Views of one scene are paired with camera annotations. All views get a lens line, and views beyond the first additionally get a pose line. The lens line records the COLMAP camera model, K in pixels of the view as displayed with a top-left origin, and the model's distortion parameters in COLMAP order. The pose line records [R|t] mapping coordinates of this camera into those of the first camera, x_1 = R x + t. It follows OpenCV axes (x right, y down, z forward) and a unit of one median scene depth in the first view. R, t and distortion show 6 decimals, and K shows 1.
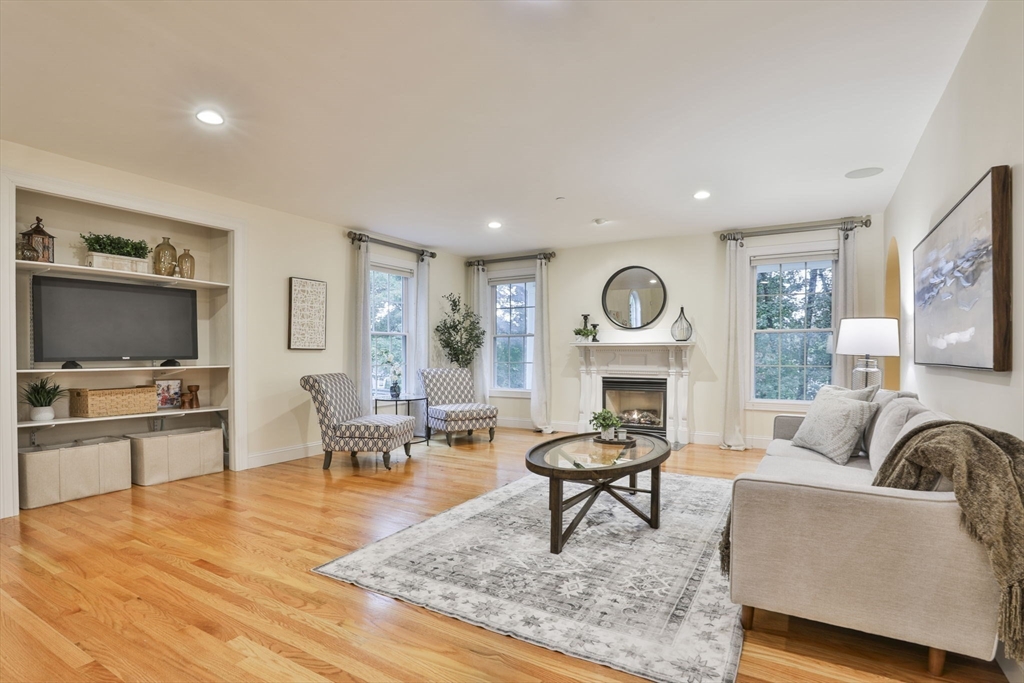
lens RADIAL K [[484.2, 0, 512.4], [0, 484.2, 347.0], [0, 0, 1]] dist [-0.019146, 0.000541]
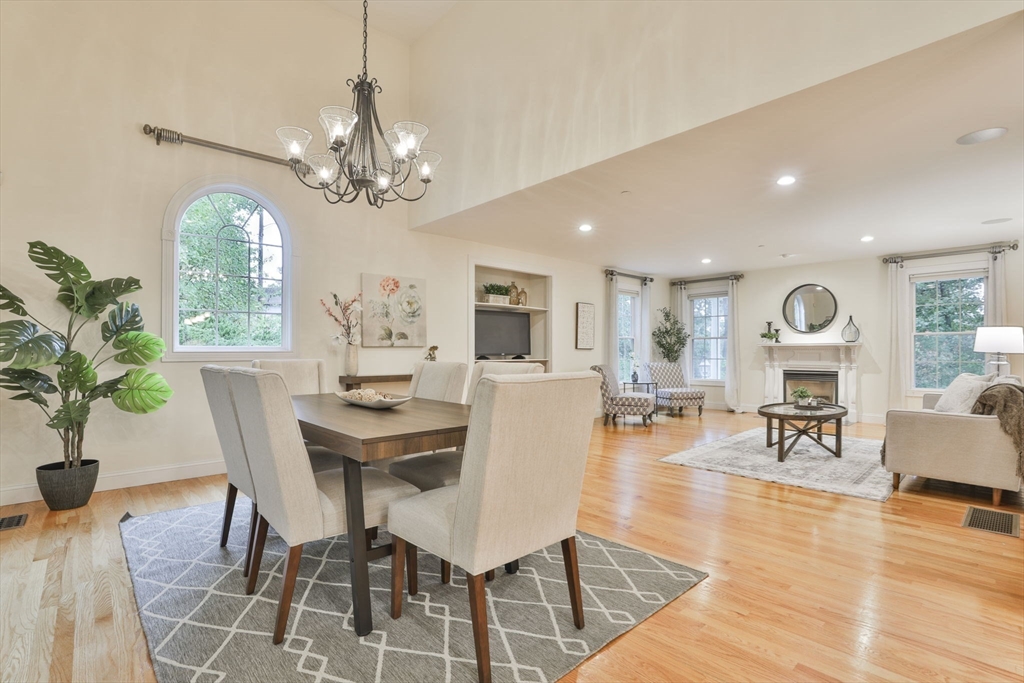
lens RADIAL K [[455.0, 0, 582.2], [0, 455.0, 341.9], [0, 0, 1]] dist [-0.001093, 0.000010]
pose [[0.982993, -0.004422, -0.183590, -0.146118], [0.002648, 0.999947, -0.009908, -0.002770], [0.183625, 0.009254, 0.982953, -0.362457]]
